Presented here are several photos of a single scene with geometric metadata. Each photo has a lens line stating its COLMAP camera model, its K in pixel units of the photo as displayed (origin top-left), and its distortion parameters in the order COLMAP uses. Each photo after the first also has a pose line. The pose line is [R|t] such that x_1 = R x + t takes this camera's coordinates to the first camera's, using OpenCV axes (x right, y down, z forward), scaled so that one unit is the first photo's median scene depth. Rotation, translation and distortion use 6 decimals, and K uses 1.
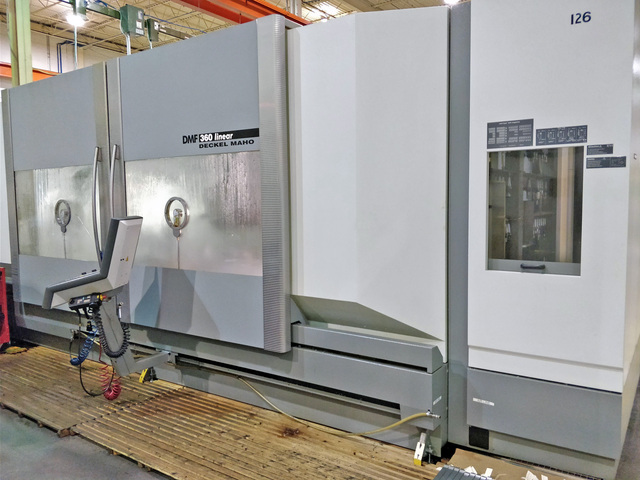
lens RADIAL K [[519.2, 0, 325.4], [0, 519.2, 240.4], [0, 0, 1]] dist [0.018774, -0.052836]
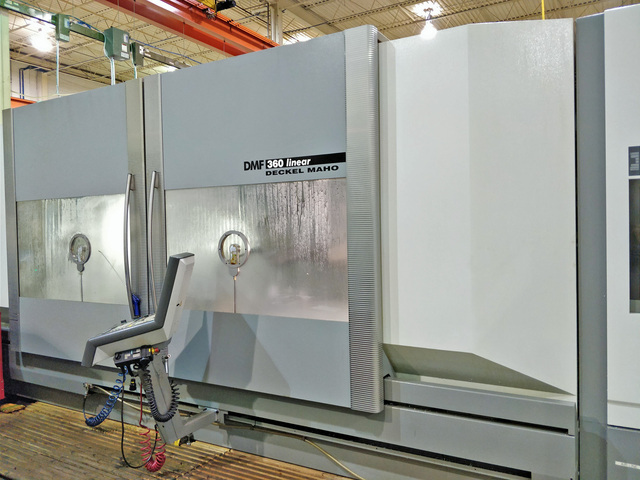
lens RADIAL K [[519.2, 0, 314.4], [0, 519.2, 237.9], [0, 0, 1]] dist [0.018774, -0.052836]
pose [[0.997266, -0.007462, 0.073519, -0.216814], [0.011887, 0.998131, -0.059943, -0.017770], [-0.072935, 0.060653, 0.995491, 0.123286]]
